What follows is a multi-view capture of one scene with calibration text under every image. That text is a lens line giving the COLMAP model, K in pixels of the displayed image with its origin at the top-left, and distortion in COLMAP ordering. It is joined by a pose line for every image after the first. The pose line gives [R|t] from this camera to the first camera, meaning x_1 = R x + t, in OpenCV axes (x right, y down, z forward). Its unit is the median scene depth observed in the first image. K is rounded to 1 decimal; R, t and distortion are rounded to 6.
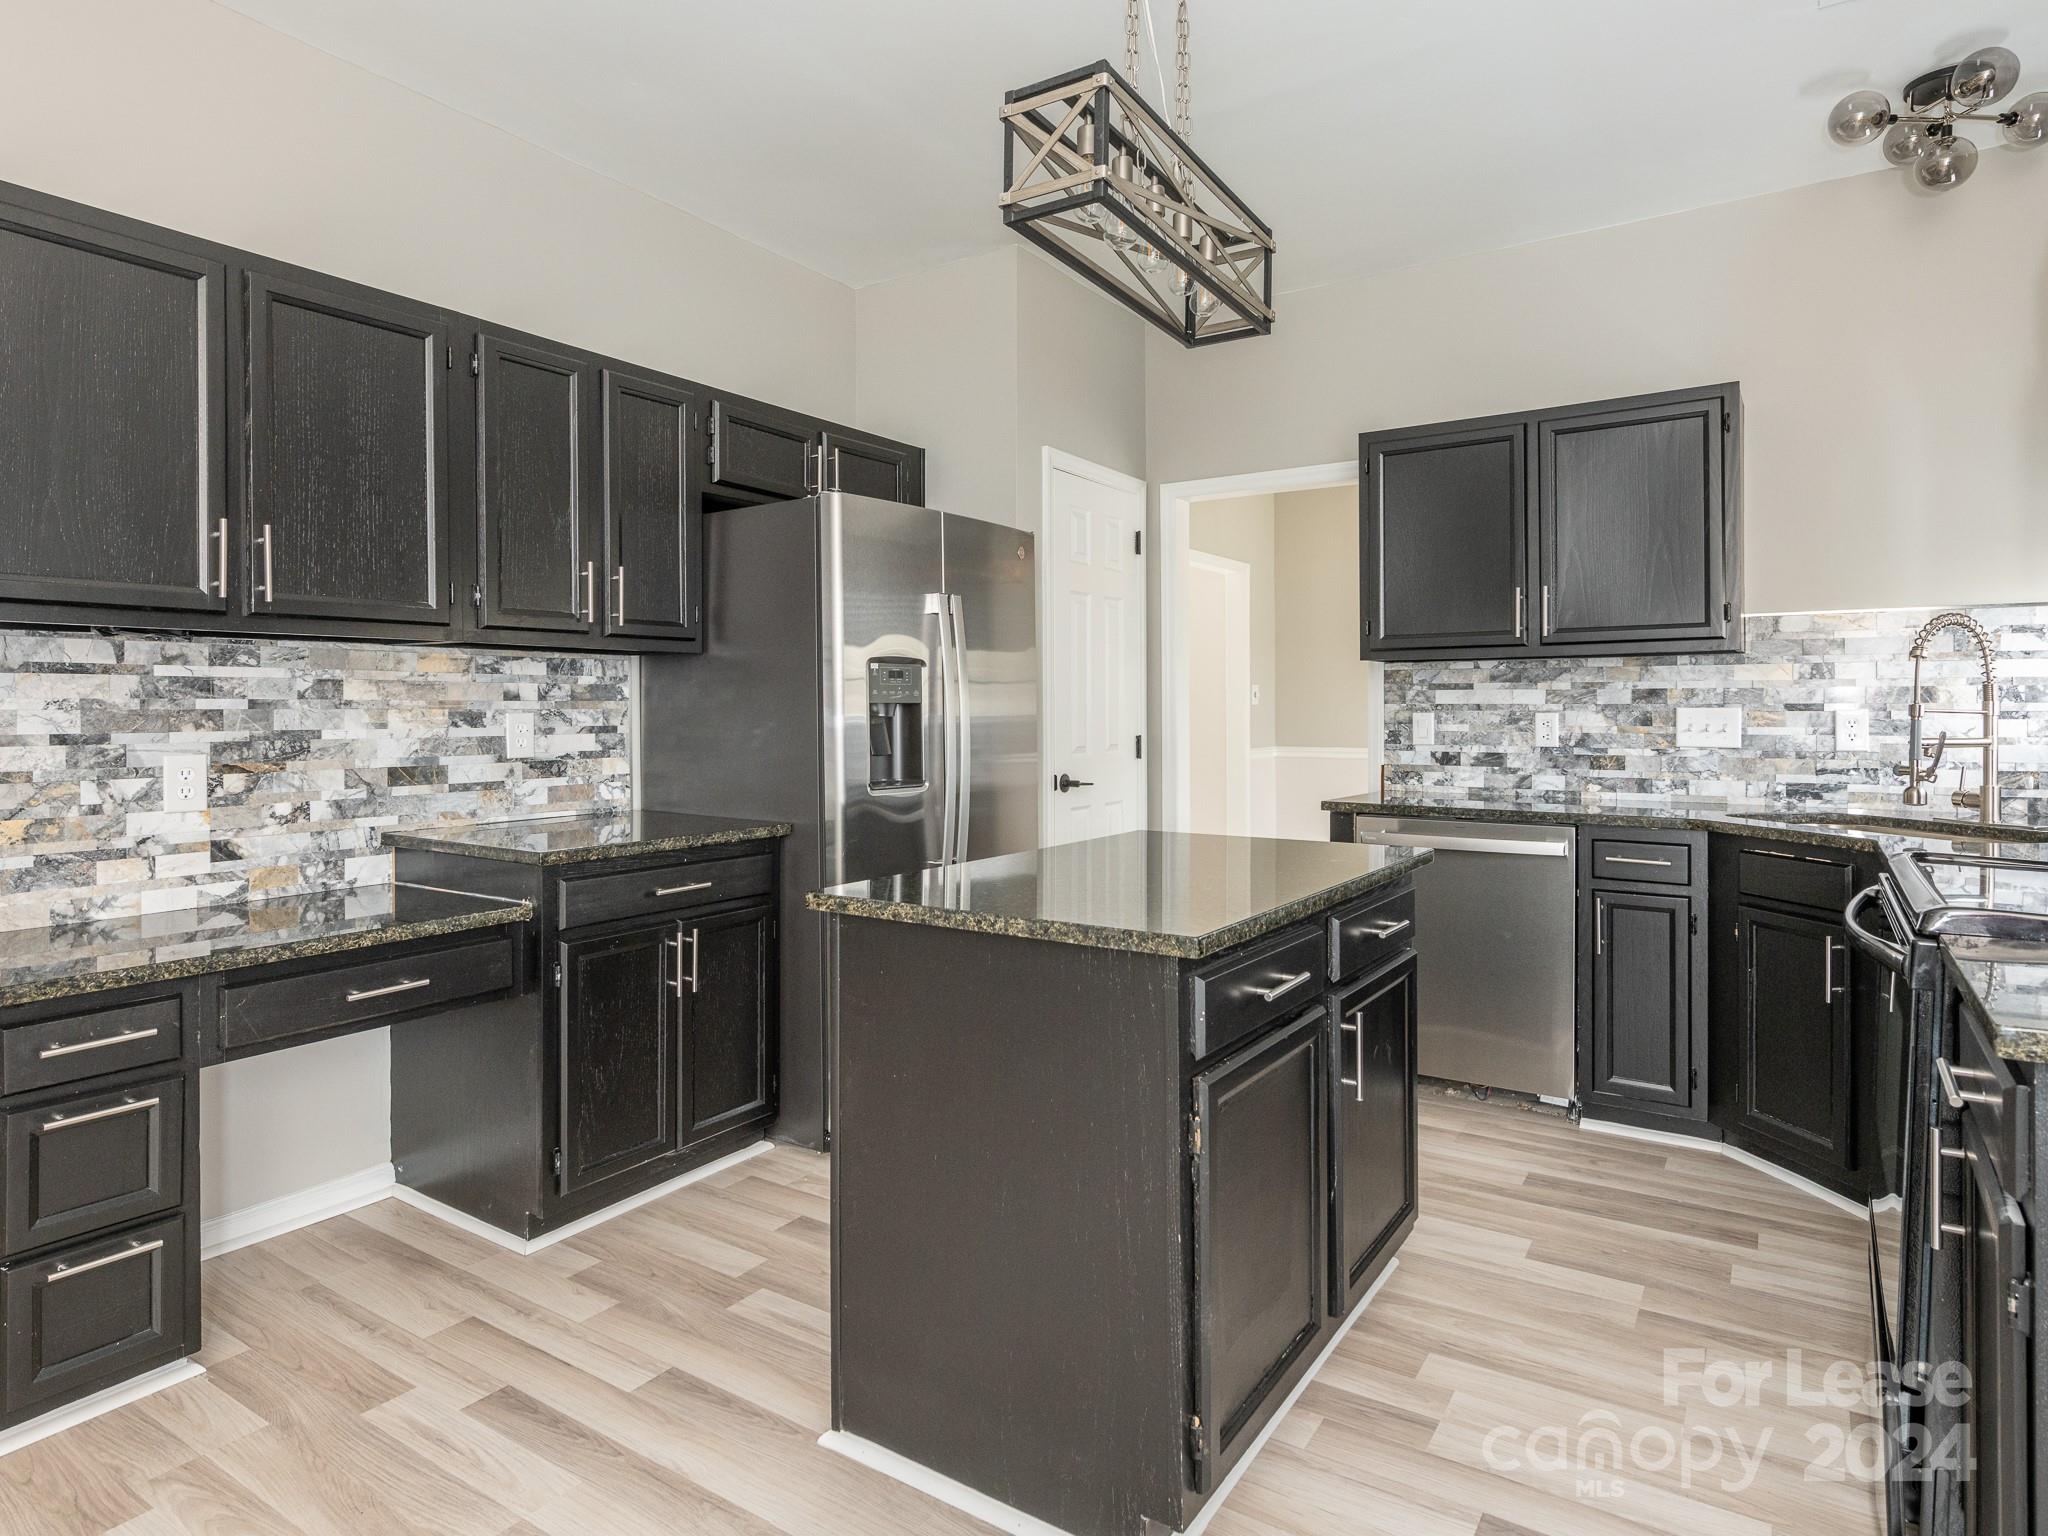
lens RADIAL K [[1072.8, 0, 1014.3], [0, 1072.8, 711.5], [0, 0, 1]] dist [0.008790, -0.003882]
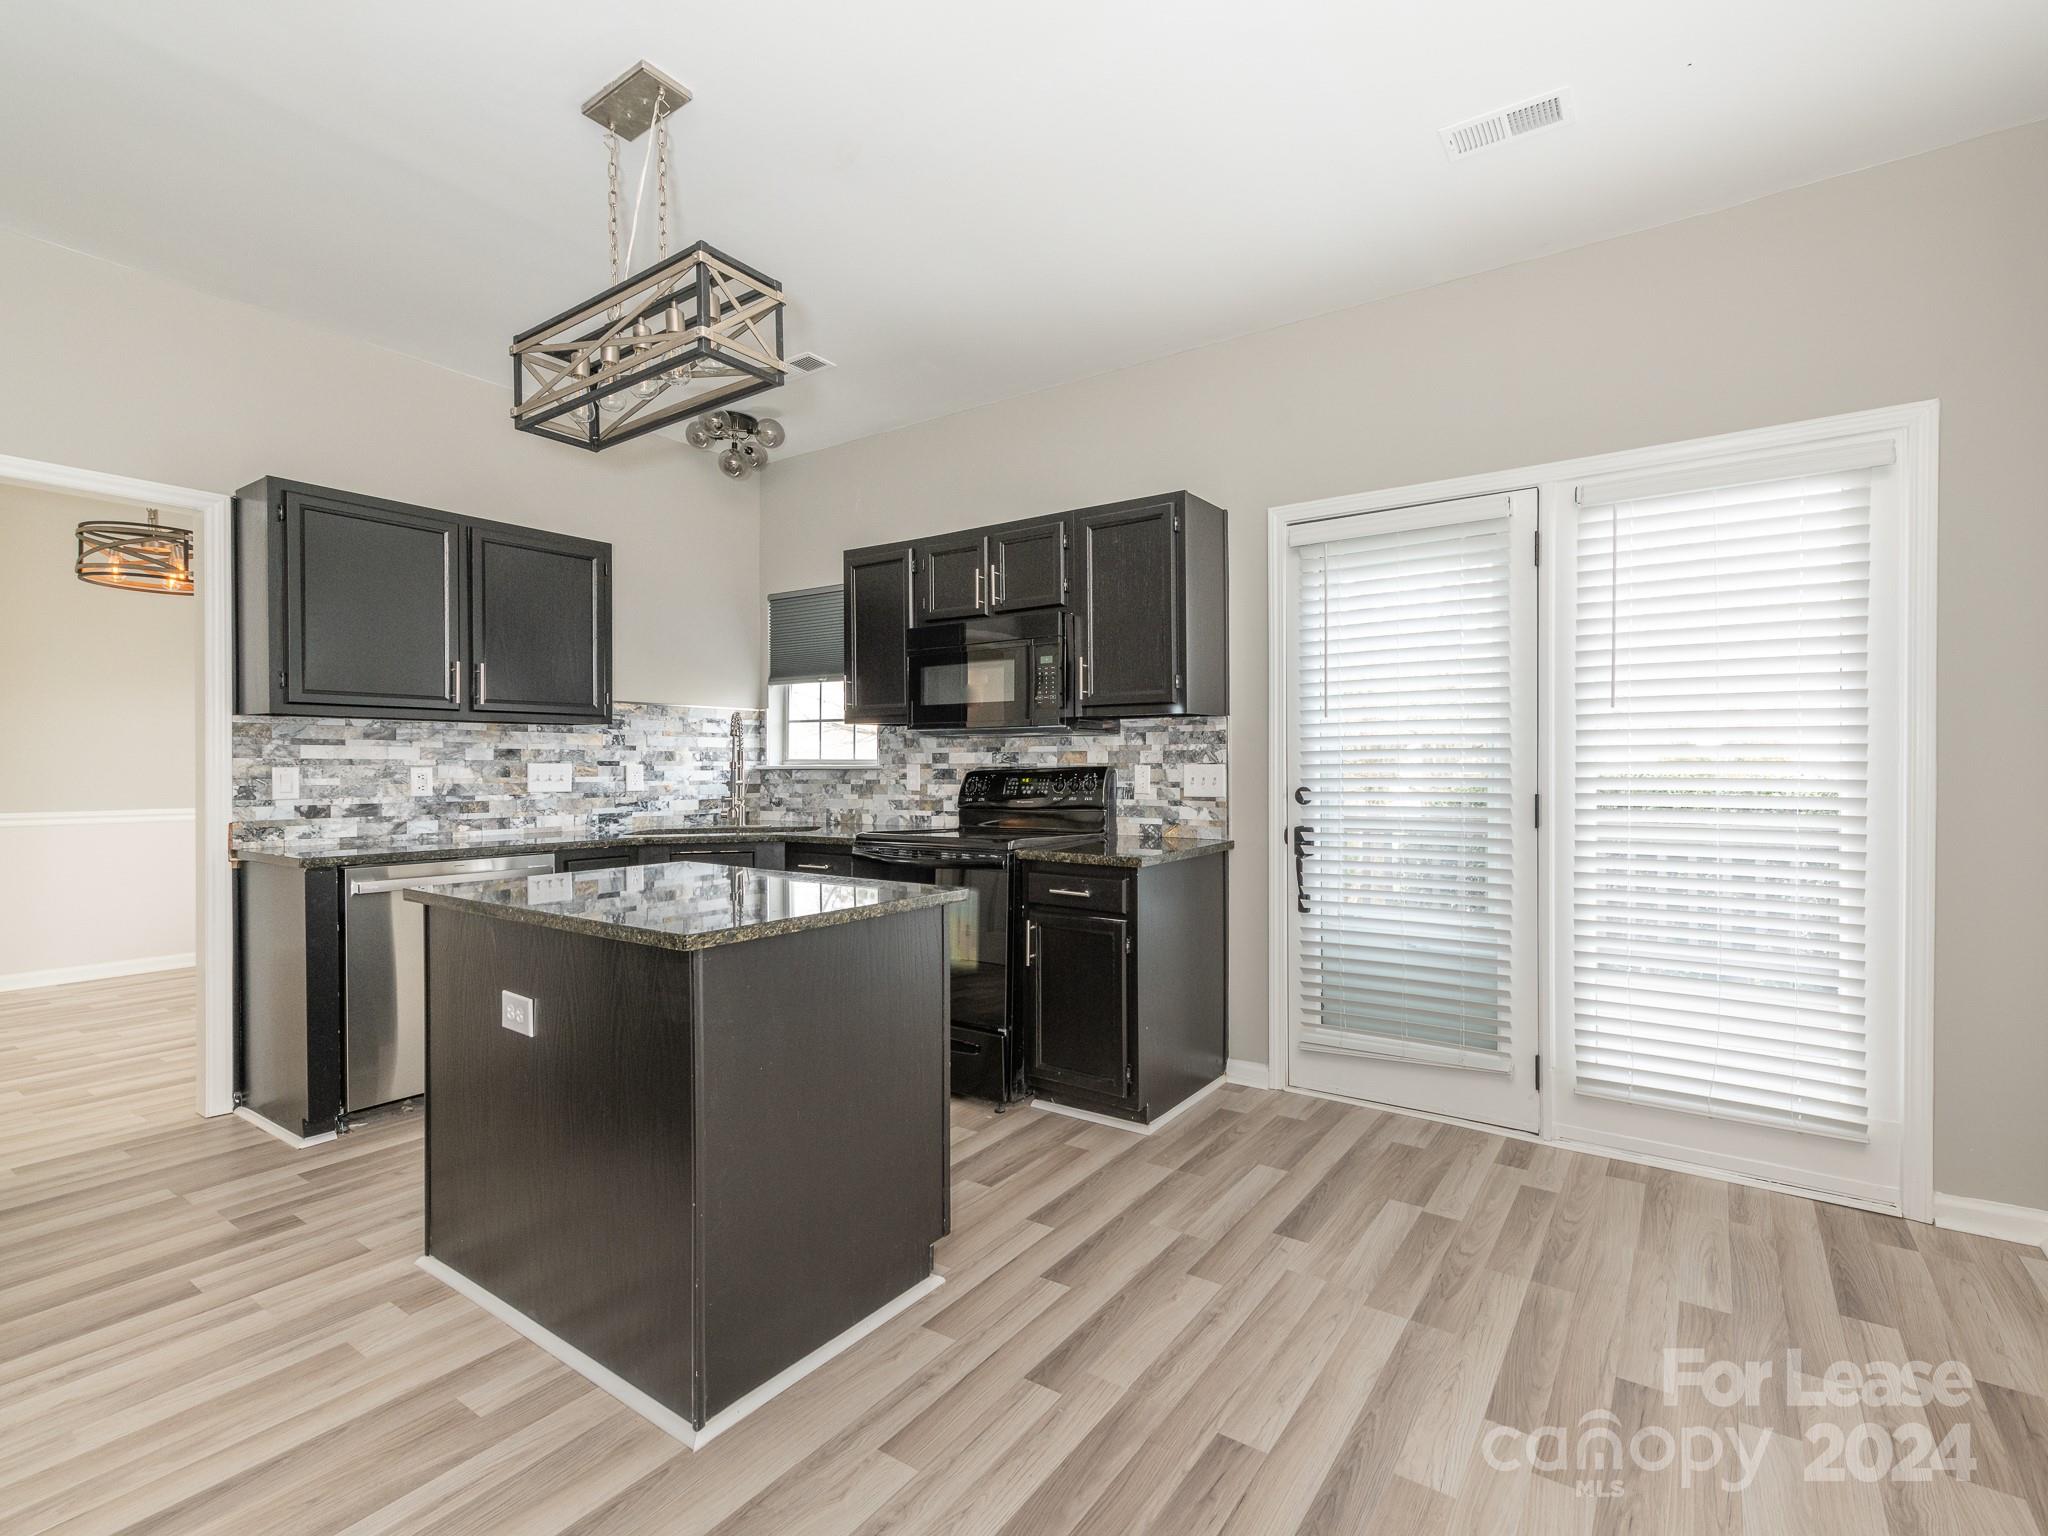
lens RADIAL K [[922.7, 0, 1028.6], [0, 922.7, 772.7], [0, 0, 1]] dist [0.010235, -0.003021]
pose [[0.079716, -0.006141, 0.996799, -0.454537], [-0.000221, 0.999981, 0.006179, 0.000752], [-0.996818, -0.000712, 0.079714, 0.263345]]
